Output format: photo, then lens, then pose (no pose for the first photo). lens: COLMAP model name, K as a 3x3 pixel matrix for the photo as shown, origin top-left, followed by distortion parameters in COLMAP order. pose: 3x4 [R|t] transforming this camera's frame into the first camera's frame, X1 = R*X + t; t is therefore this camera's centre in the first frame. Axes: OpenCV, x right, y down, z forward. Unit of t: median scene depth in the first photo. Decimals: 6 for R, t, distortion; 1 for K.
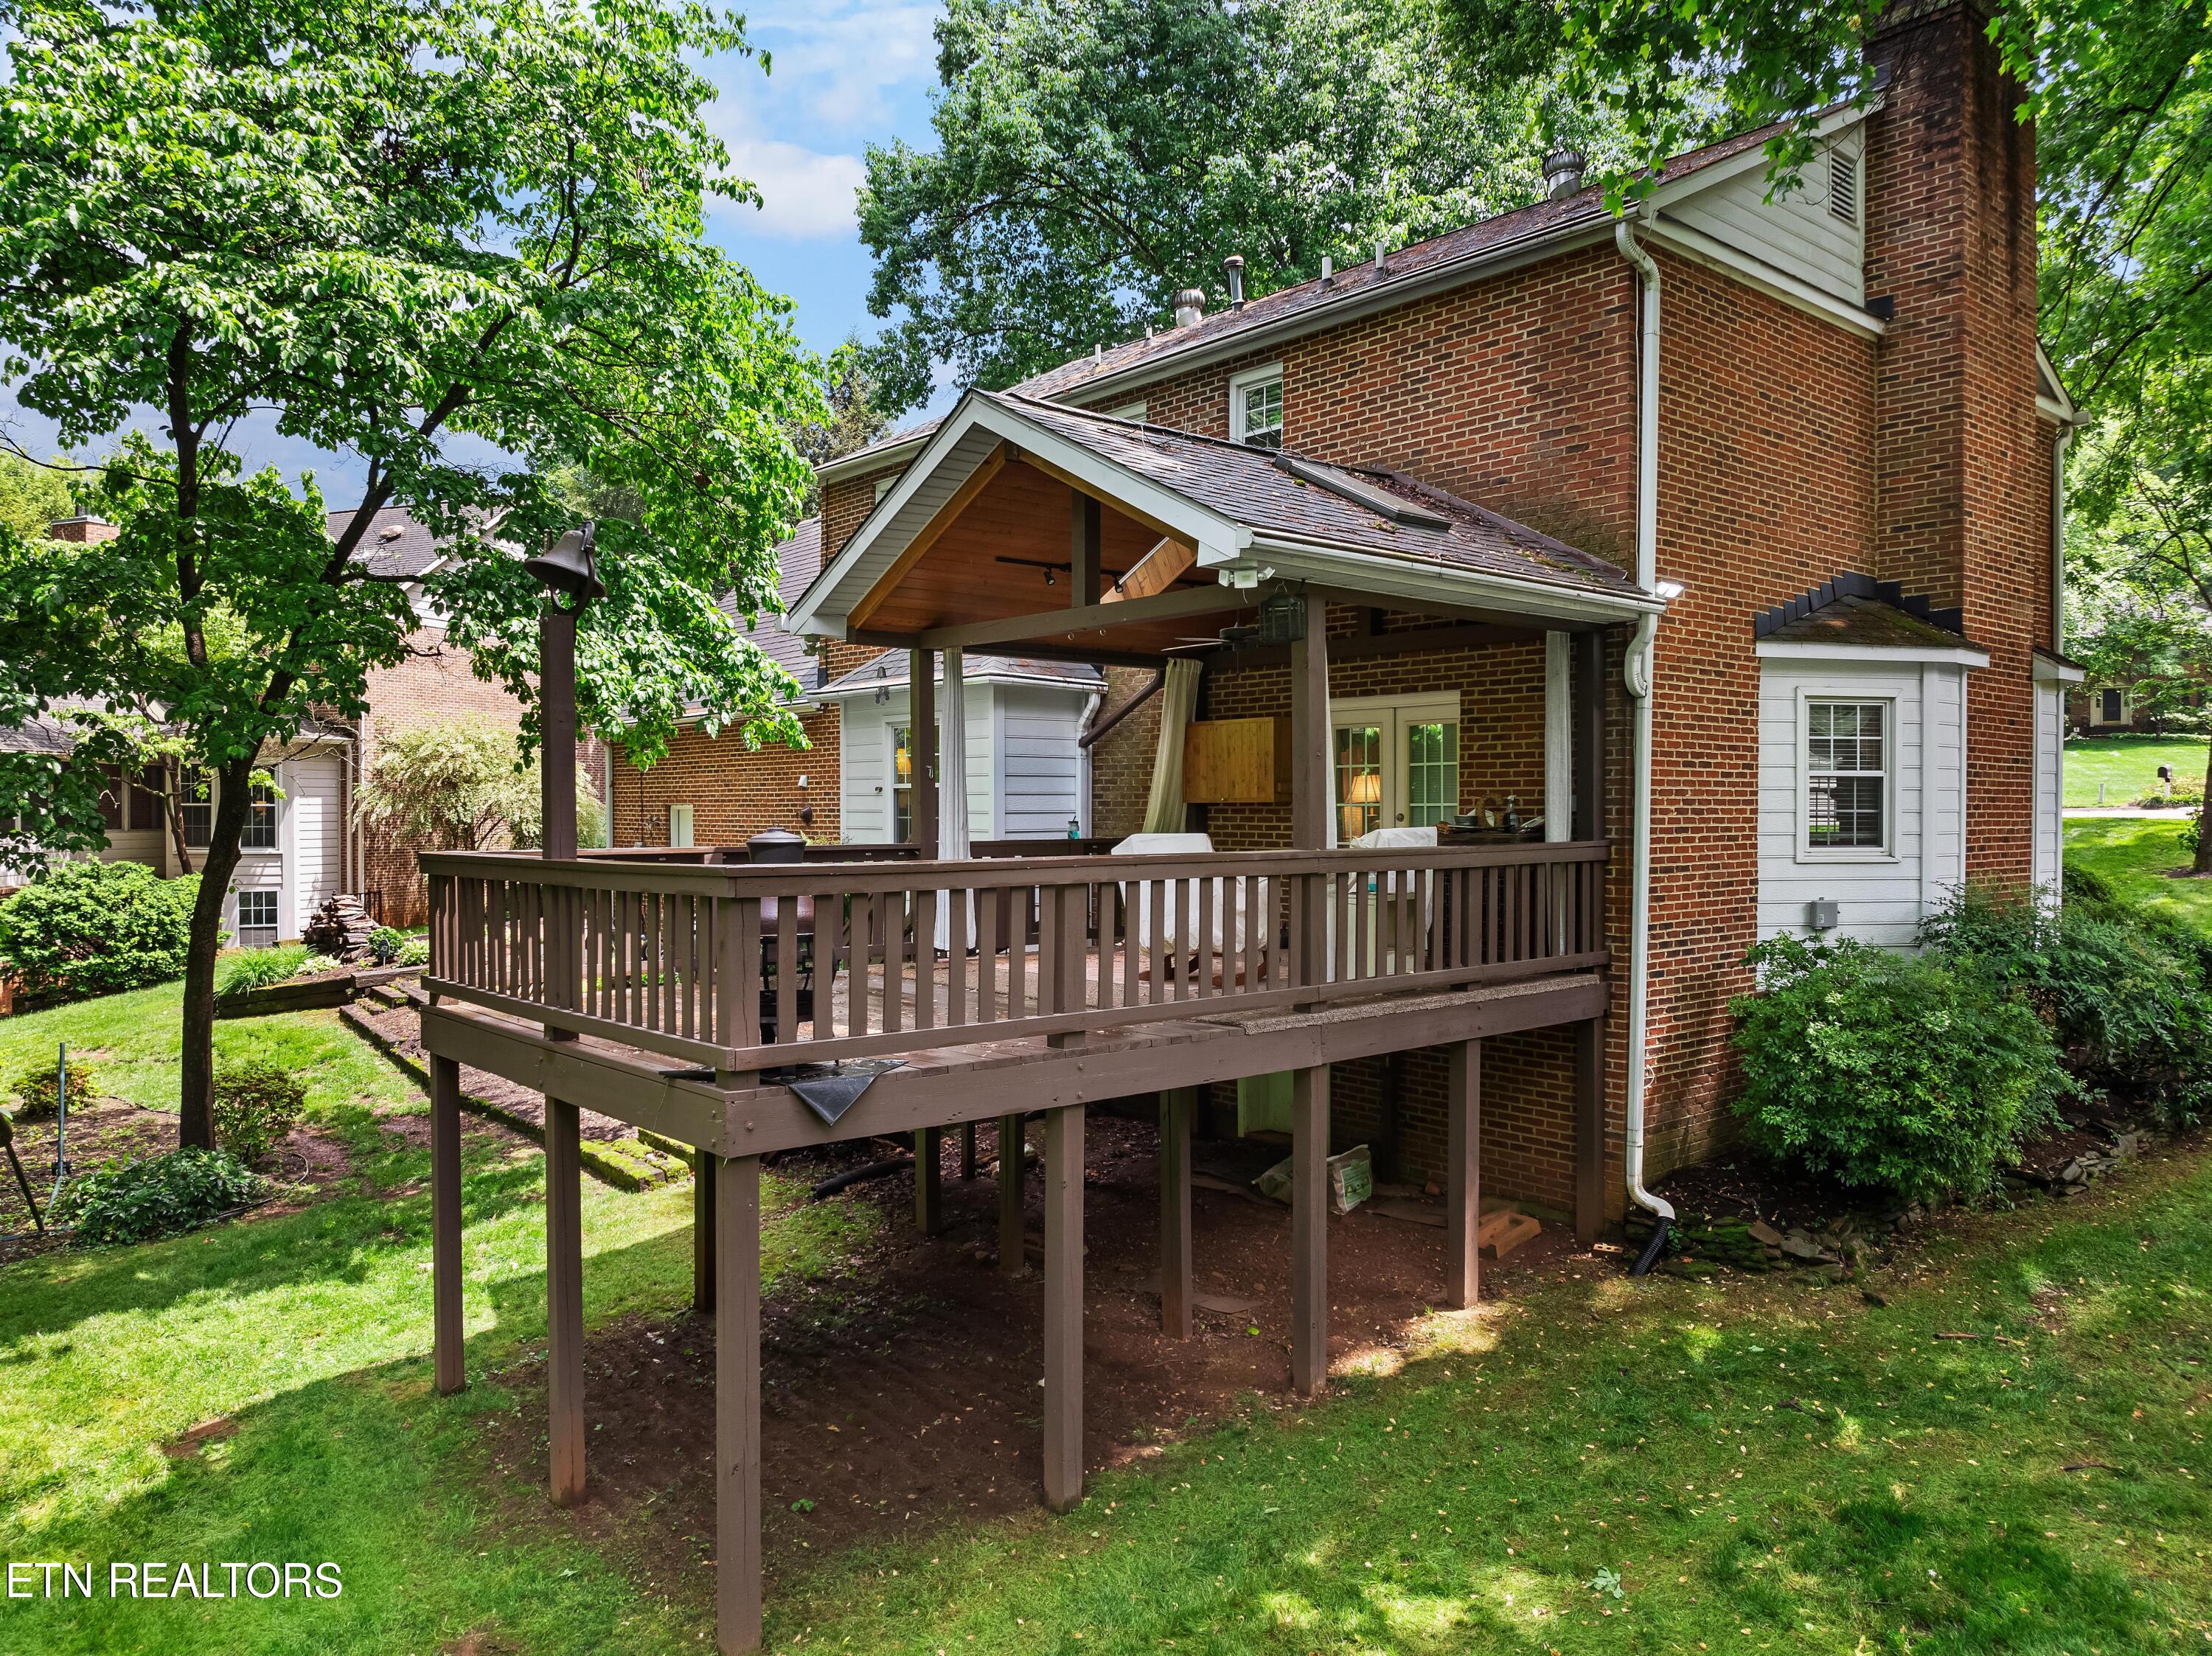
lens RADIAL K [[1540.3, 0, 1106.0], [0, 1540.3, 828.0], [0, 0, 1]] dist [-0.001603, -0.006446]
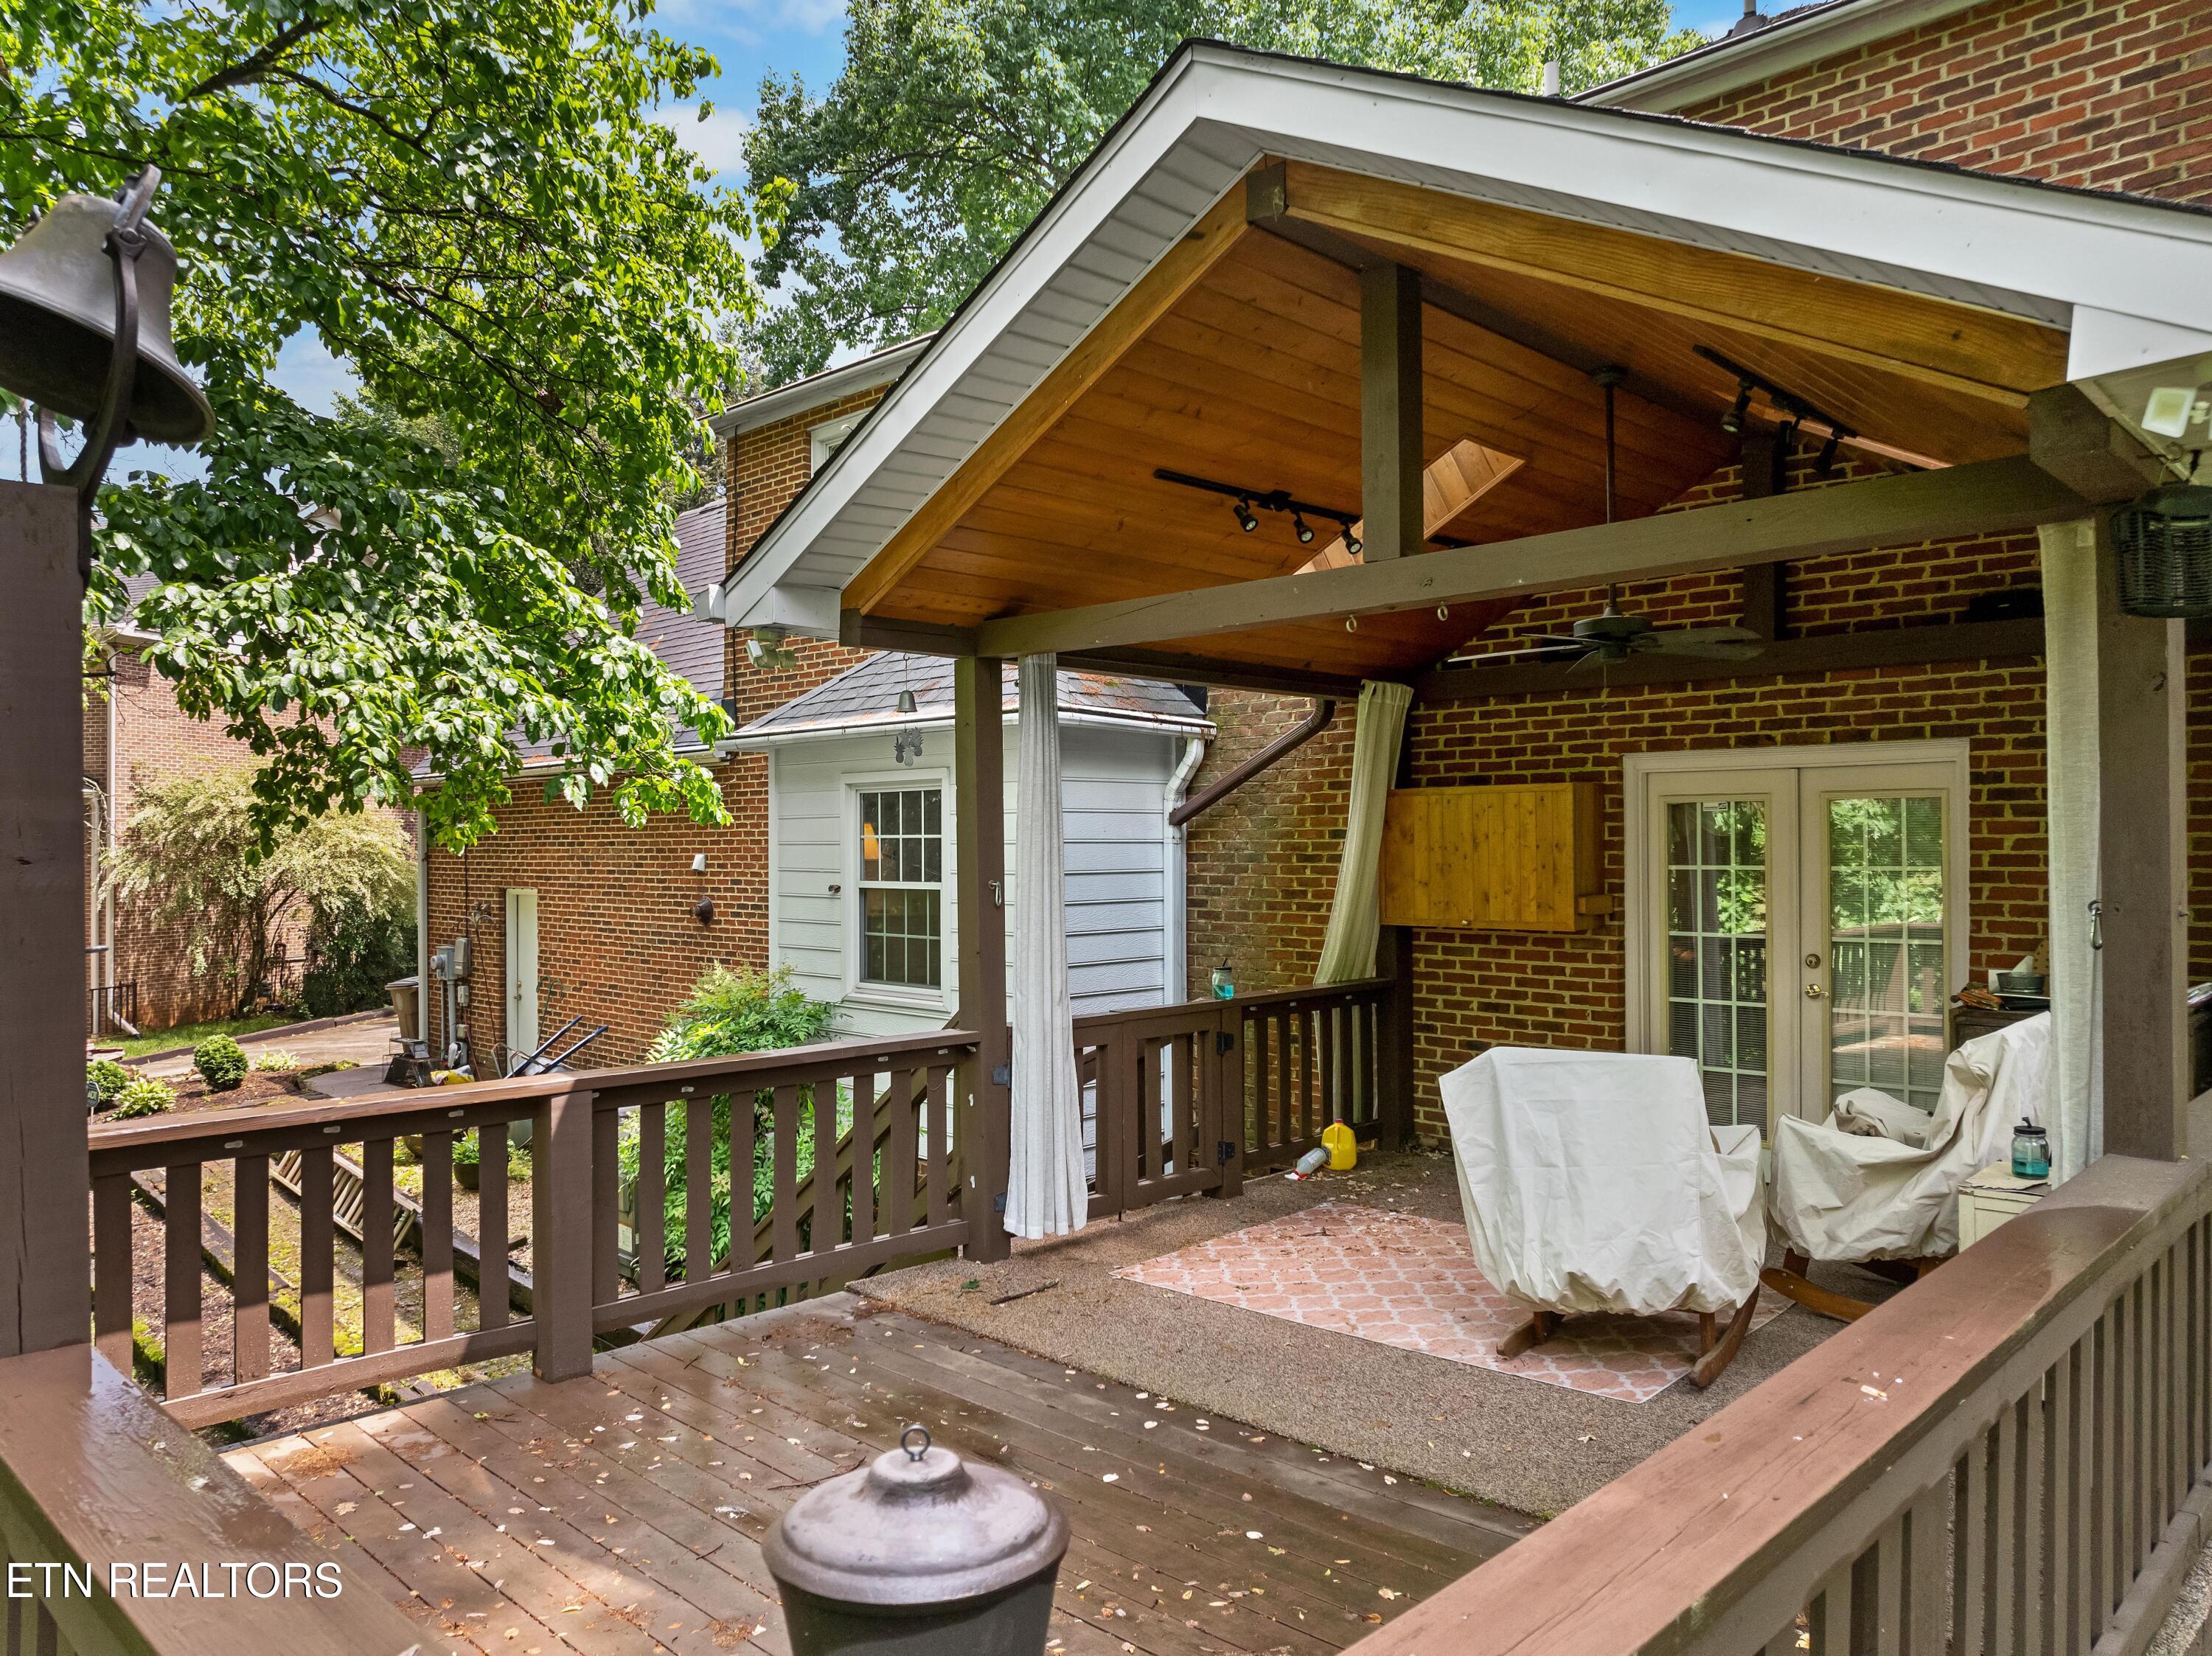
lens RADIAL K [[1541.3, 0, 1131.4], [0, 1541.3, 901.5], [0, 0, 1]] dist [0.004342, 0.002275]
pose [[0.994462, -0.000393, 0.105100, -0.102880], [-0.000945, 0.999919, 0.012681, -0.030299], [-0.105096, -0.012710, 0.994381, 0.385091]]
